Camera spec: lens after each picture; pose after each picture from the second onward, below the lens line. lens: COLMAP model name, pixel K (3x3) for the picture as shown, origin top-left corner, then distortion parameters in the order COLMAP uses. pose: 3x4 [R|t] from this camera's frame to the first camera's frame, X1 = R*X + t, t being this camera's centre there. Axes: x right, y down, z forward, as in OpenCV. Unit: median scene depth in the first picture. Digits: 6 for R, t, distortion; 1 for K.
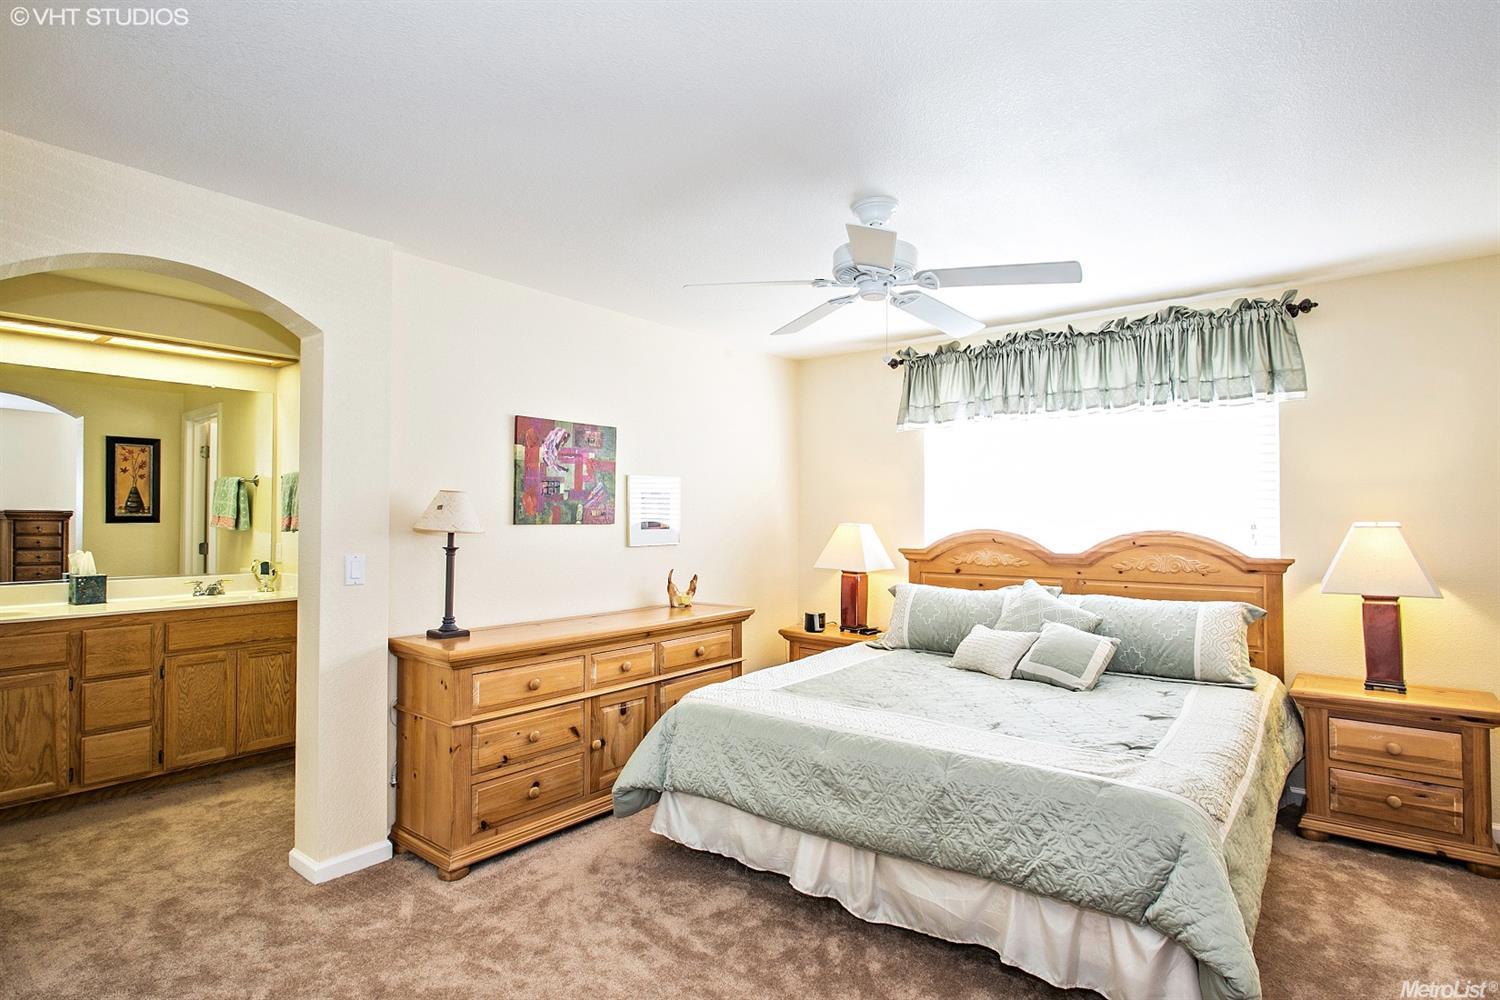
lens RADIAL K [[762.6, 0, 746.3], [0, 762.6, 498.4], [0, 0, 1]] dist [-0.004915, -0.002857]
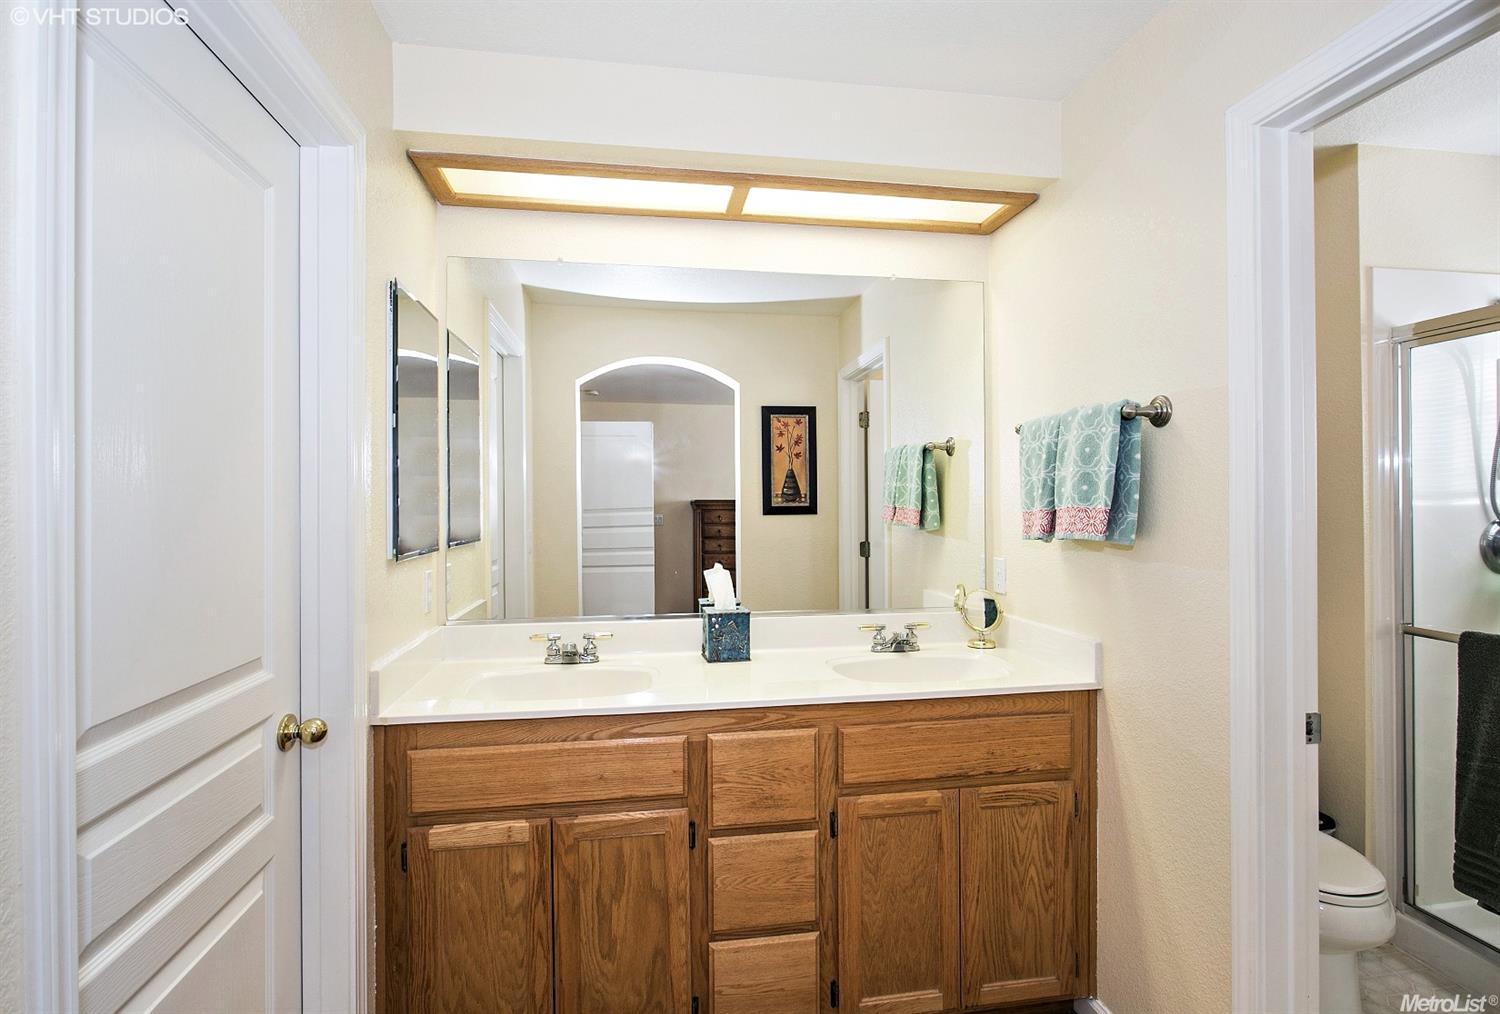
lens RADIAL K [[719.2, 0, 749.7], [0, 719.2, 503.6], [0, 0, 1]] dist [-0.009492, 0.001710]
pose [[0.735892, -0.003802, -0.677088, -0.429490], [0.019932, 0.999672, 0.016050, 0.009939], [0.676805, -0.025307, 0.735727, 0.544850]]
